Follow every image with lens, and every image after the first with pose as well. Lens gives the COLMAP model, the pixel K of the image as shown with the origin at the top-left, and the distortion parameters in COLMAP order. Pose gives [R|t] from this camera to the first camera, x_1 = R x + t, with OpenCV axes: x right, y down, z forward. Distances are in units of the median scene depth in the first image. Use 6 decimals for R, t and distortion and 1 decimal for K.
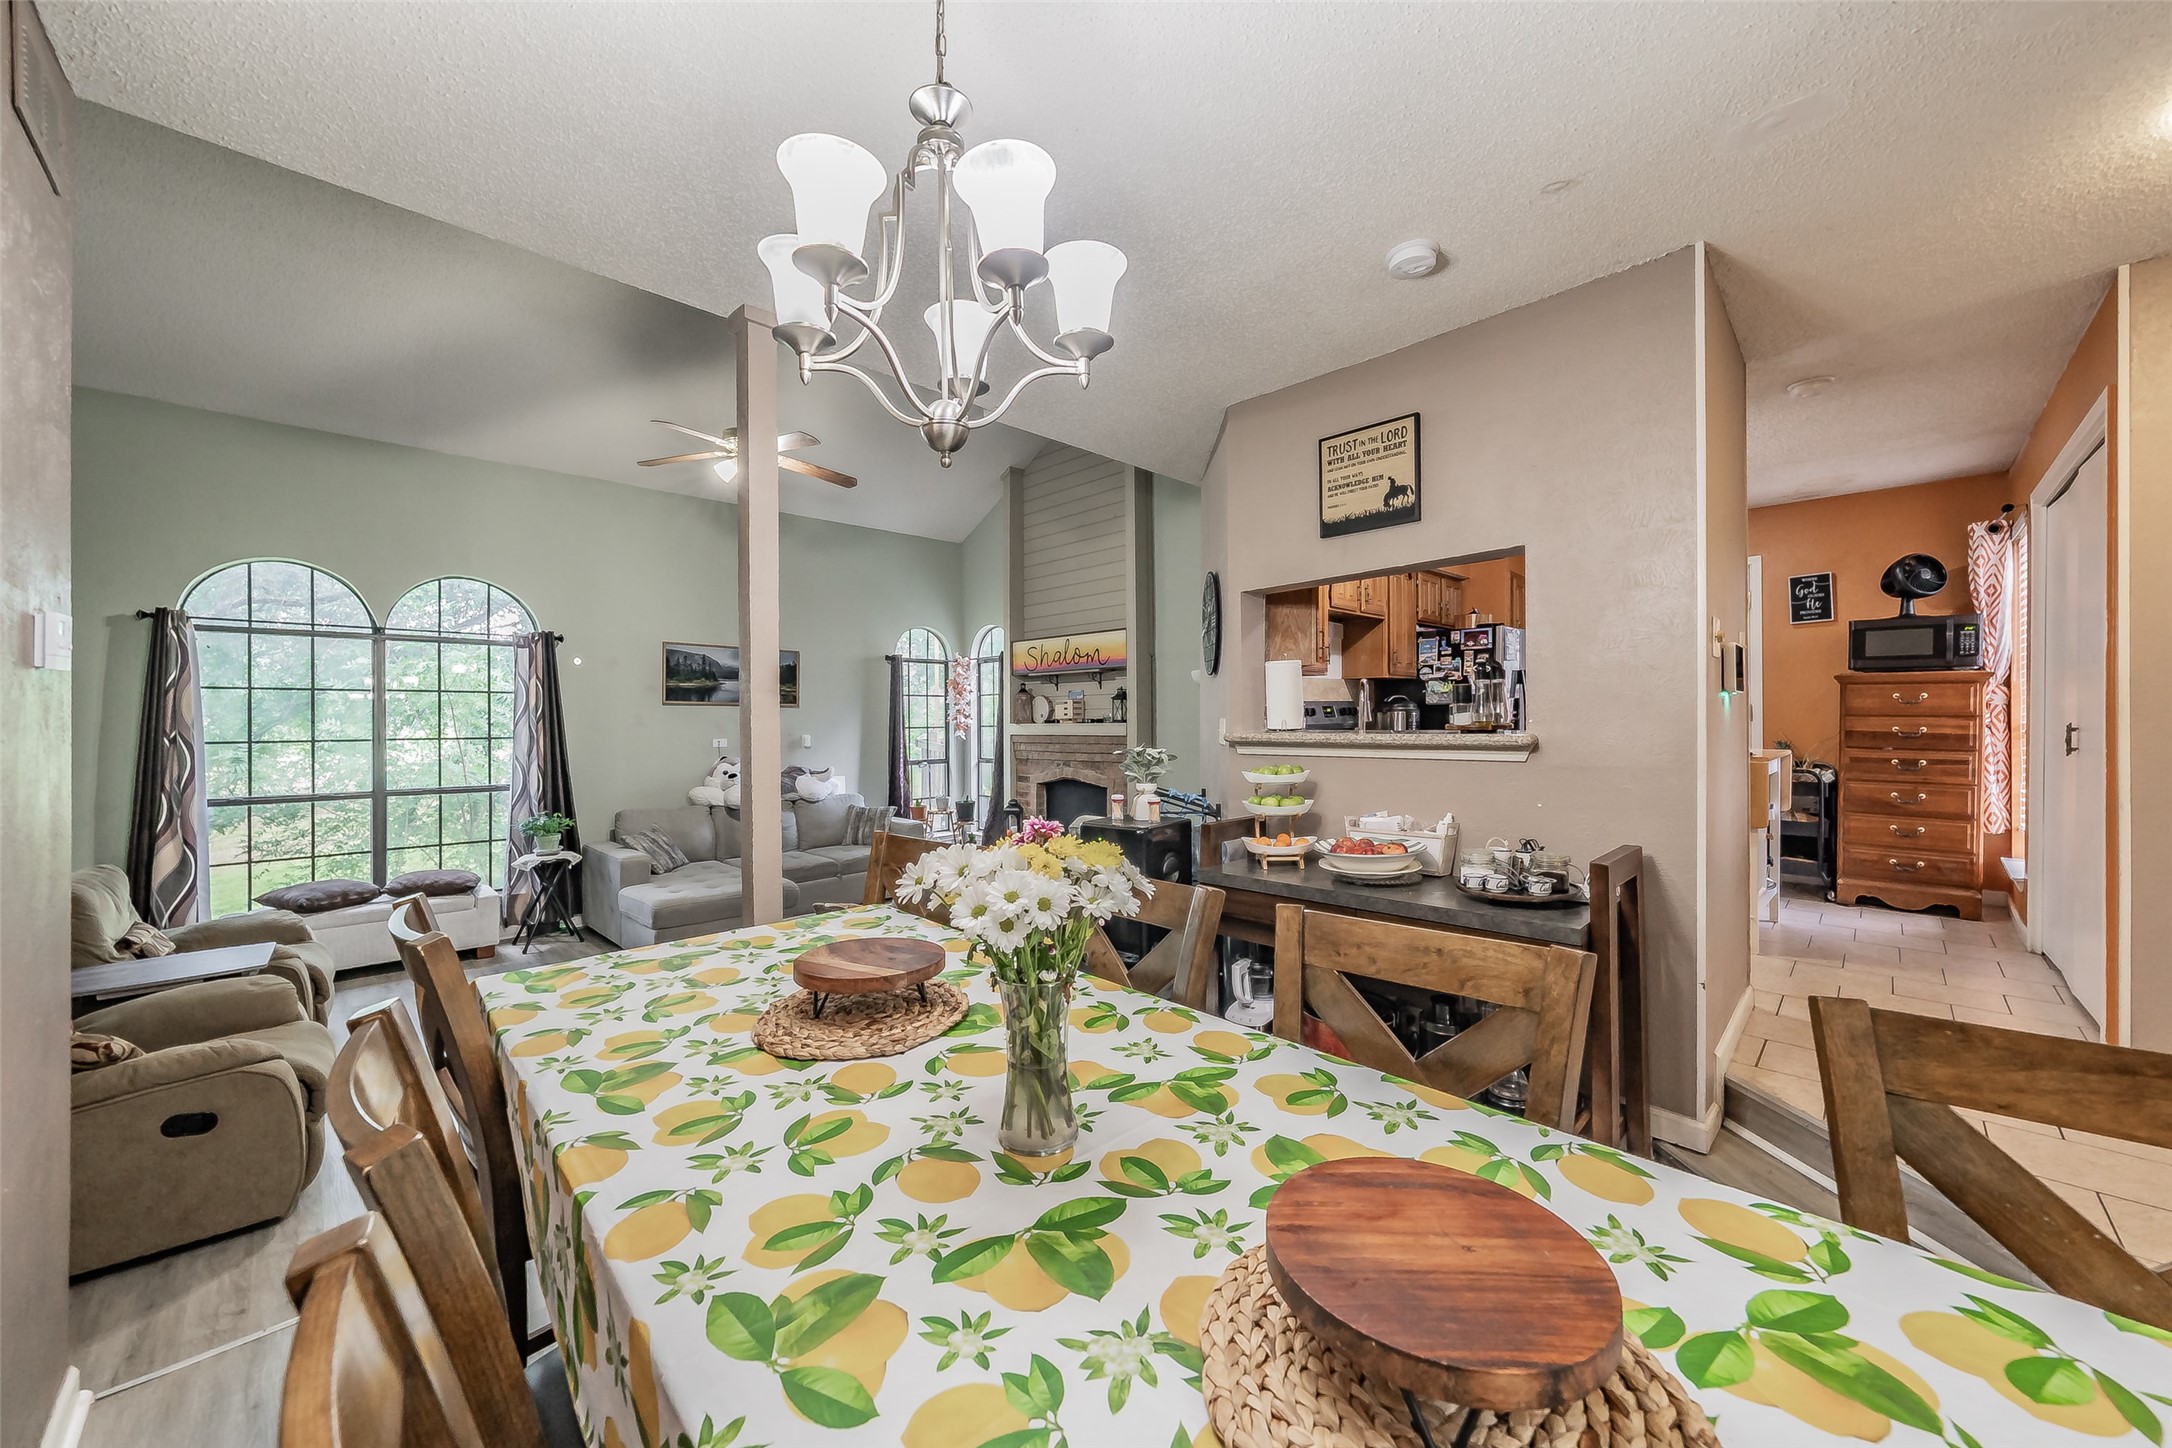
lens RADIAL K [[800.0, 0, 1089.4], [0, 800.0, 721.7], [0, 0, 1]] dist [0.005603, 0.000238]
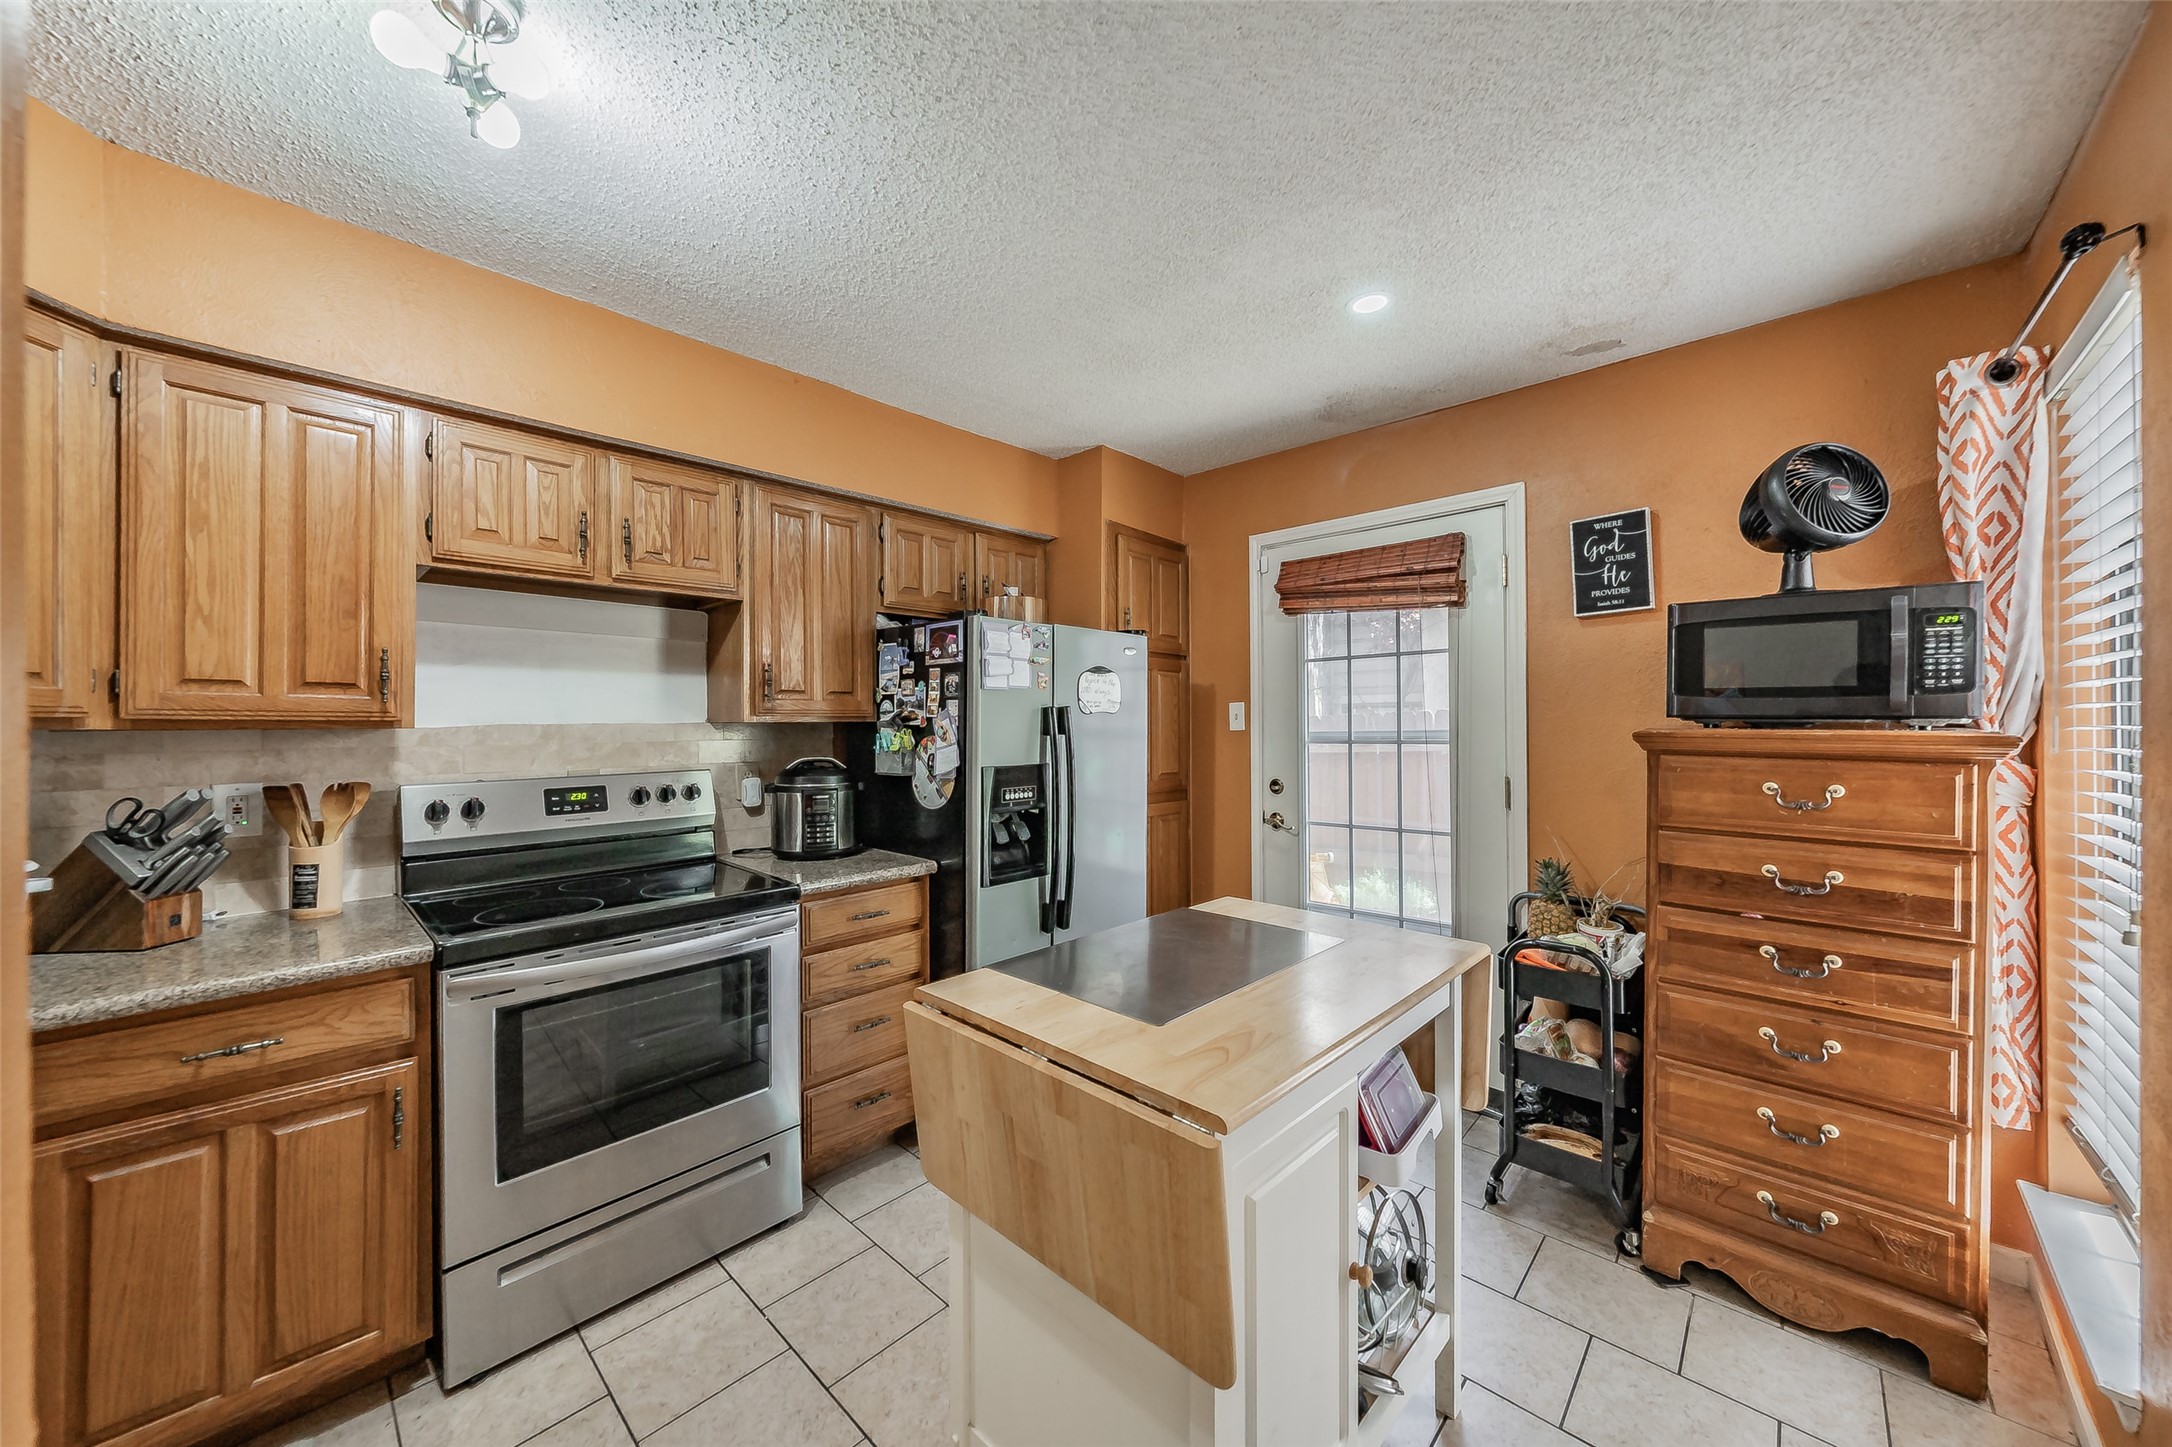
lens RADIAL K [[767.3, 0, 1086.0], [0, 767.3, 723.5], [0, 0, 1]] dist [0.000363, 0.000290]
pose [[0.999628, 0.003682, 0.027020, 0.599755], [-0.003446, 0.999956, -0.008769, -0.055108], [-0.027051, 0.008672, 0.999596, 0.576649]]
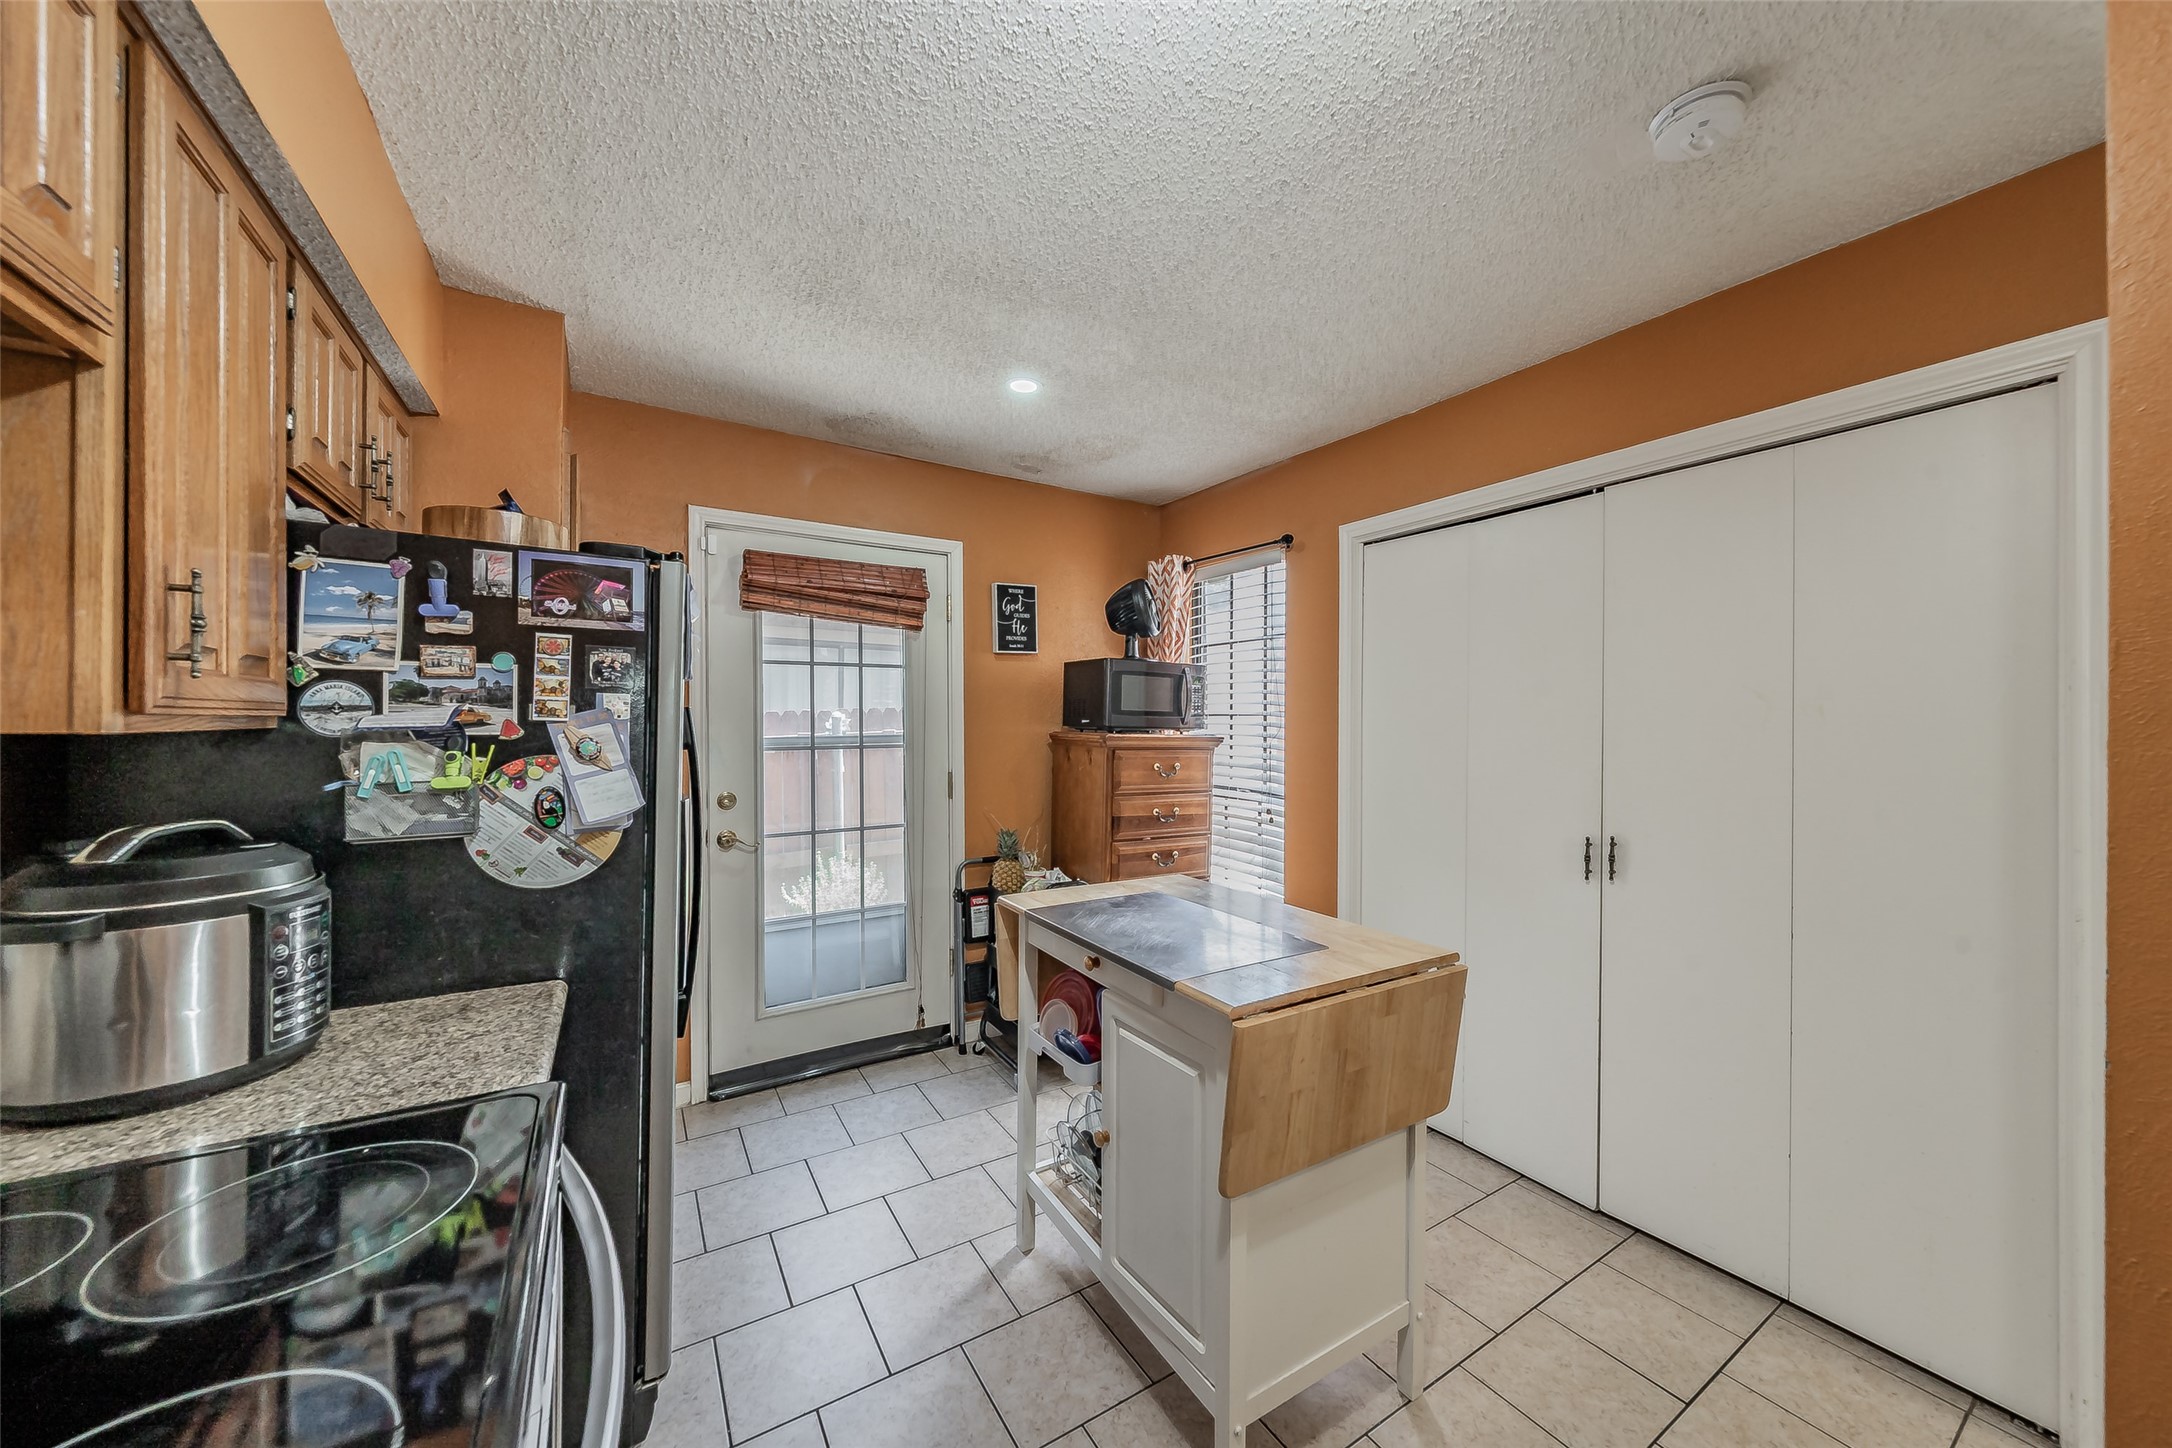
lens RADIAL K [[761.4, 0, 1089.2], [0, 761.4, 719.0], [0, 0, 1]] dist [0.000321, 0.000090]
pose [[0.230780, 0.015162, 0.972888, 0.288344], [0.004129, 0.999854, -0.016562, -0.058841], [-0.972997, 0.007840, 0.230684, 0.830016]]
